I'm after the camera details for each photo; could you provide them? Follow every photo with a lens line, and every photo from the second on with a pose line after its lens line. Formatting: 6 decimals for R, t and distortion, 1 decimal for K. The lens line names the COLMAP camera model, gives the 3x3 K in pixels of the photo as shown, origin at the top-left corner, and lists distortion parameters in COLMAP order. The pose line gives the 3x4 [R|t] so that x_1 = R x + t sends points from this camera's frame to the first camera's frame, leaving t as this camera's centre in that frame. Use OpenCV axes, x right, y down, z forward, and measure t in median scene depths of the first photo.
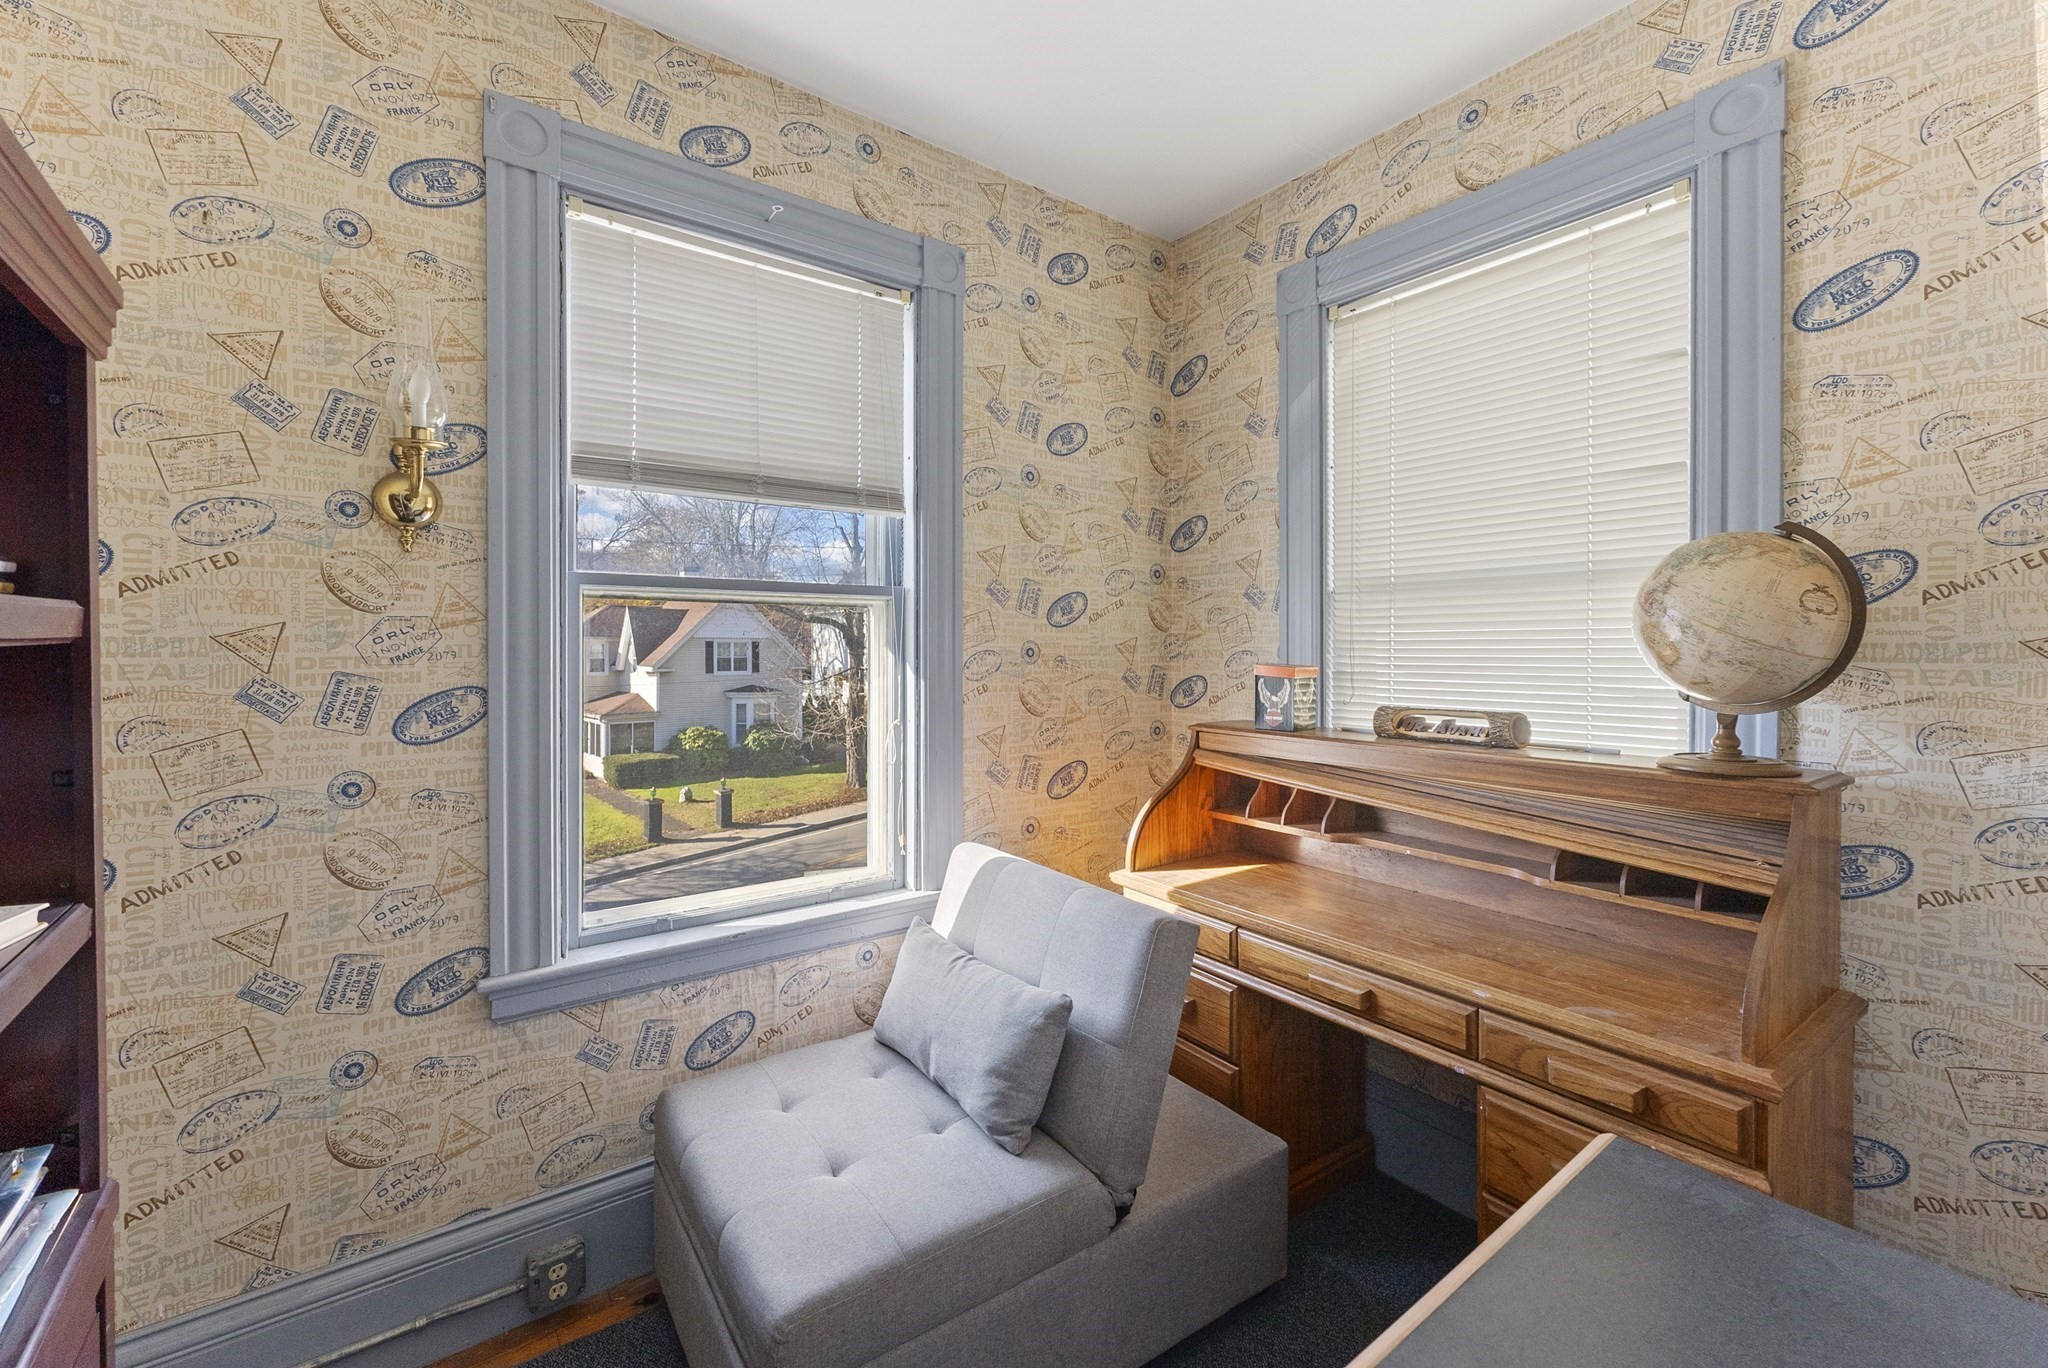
lens RADIAL K [[845.7, 0, 1012.8], [0, 845.7, 653.5], [0, 0, 1]] dist [0.001921, 0.000336]
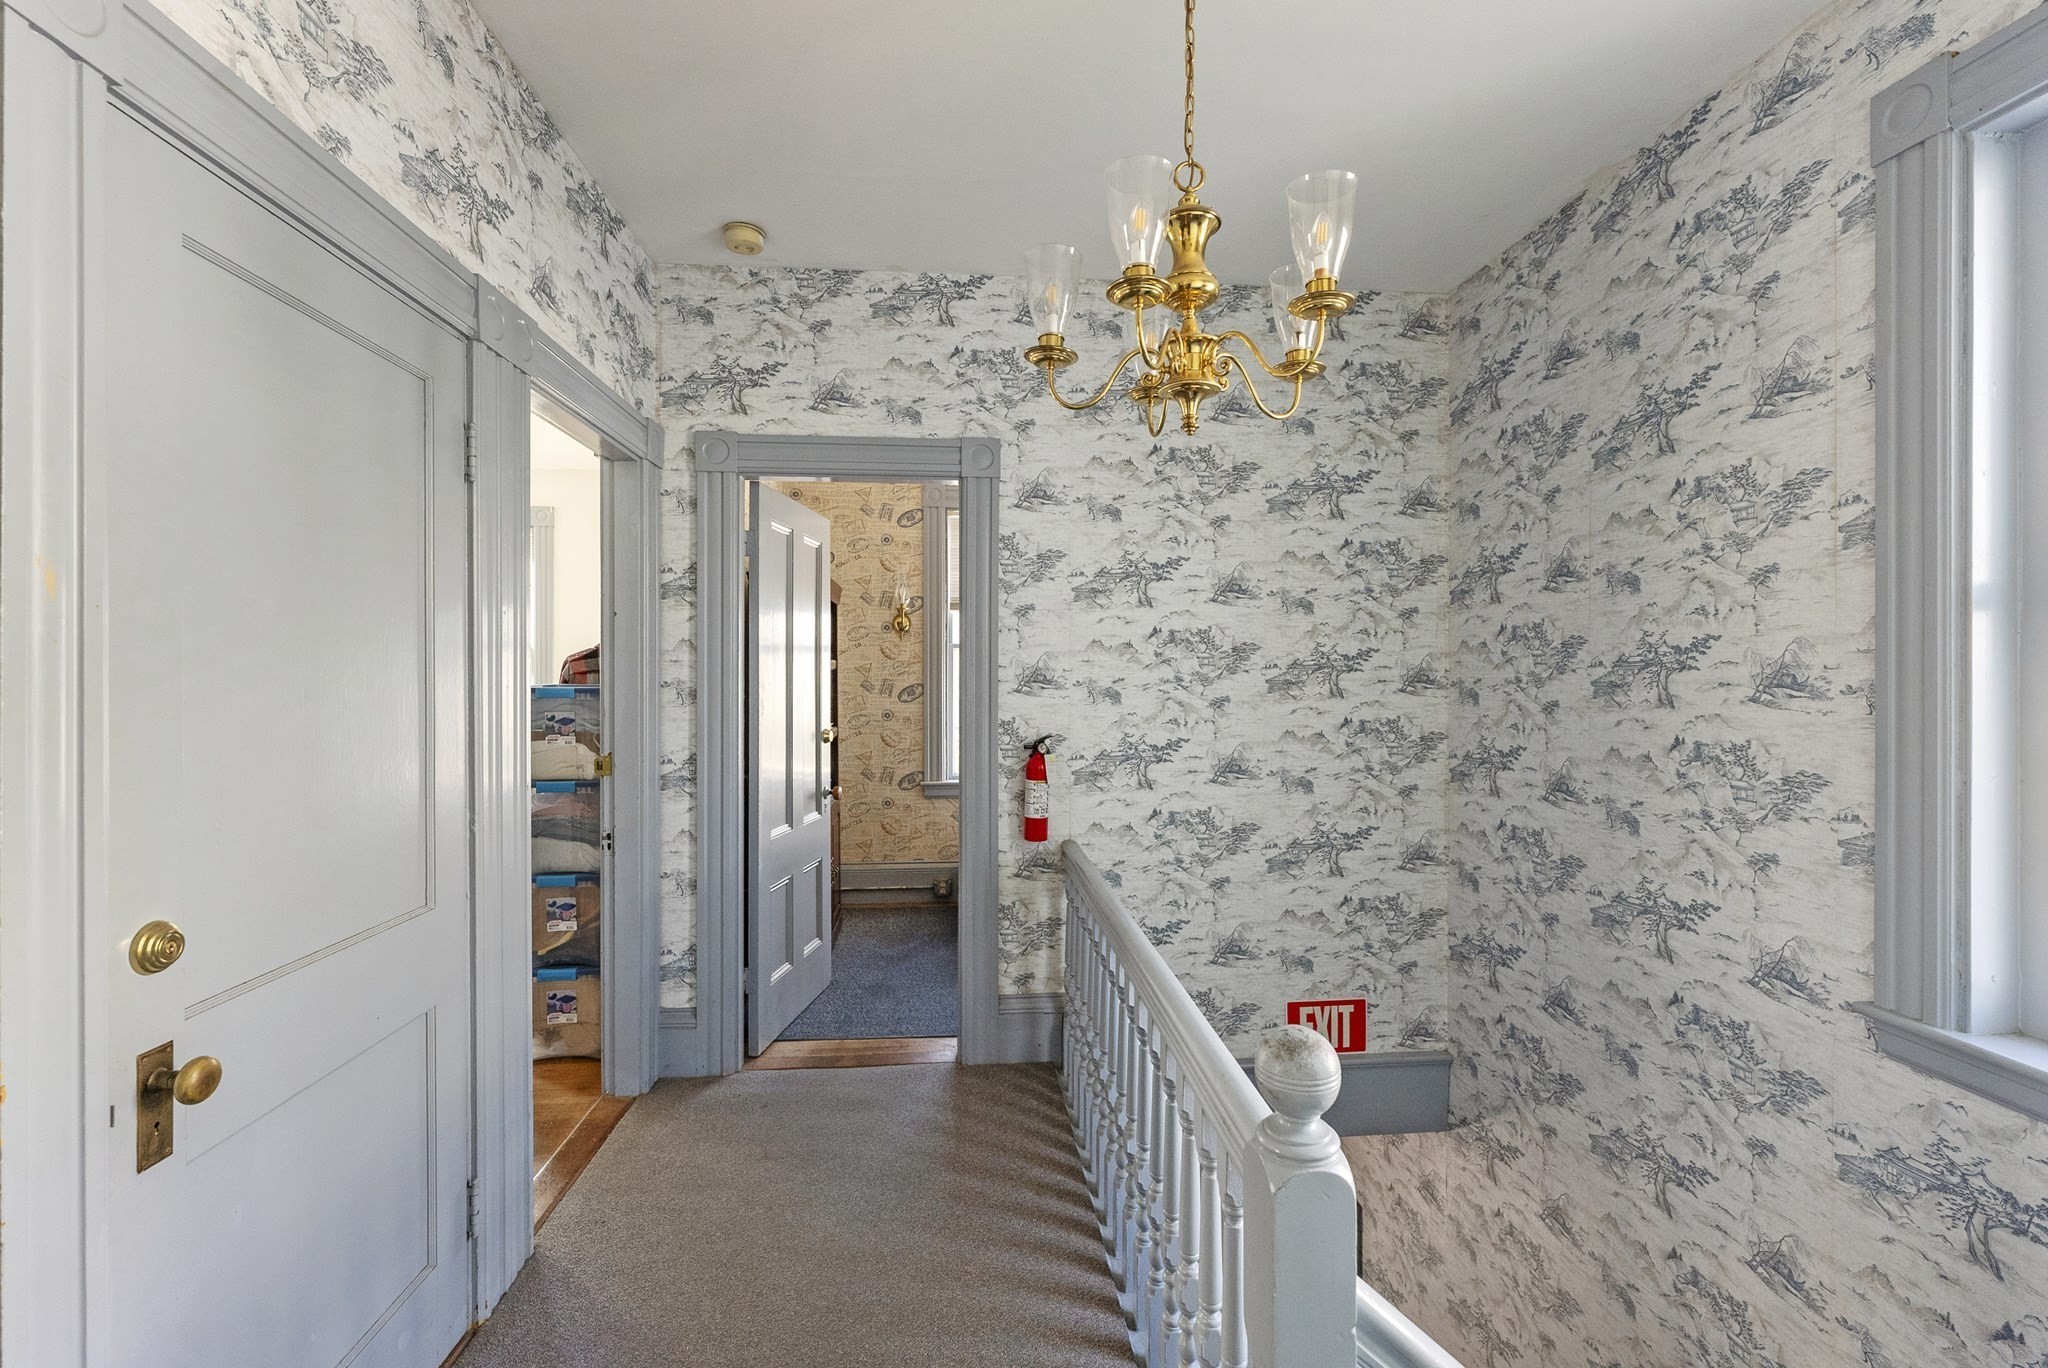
lens RADIAL K [[919.3, 0, 1024.8], [0, 919.3, 677.9], [0, 0, 1]] dist [-0.001105, 0.000252]
pose [[0.849414, 0.003340, -0.527717, 1.422043], [-0.002341, 0.999994, 0.002562, 0.009437], [0.527722, -0.000941, 0.849416, -1.596990]]
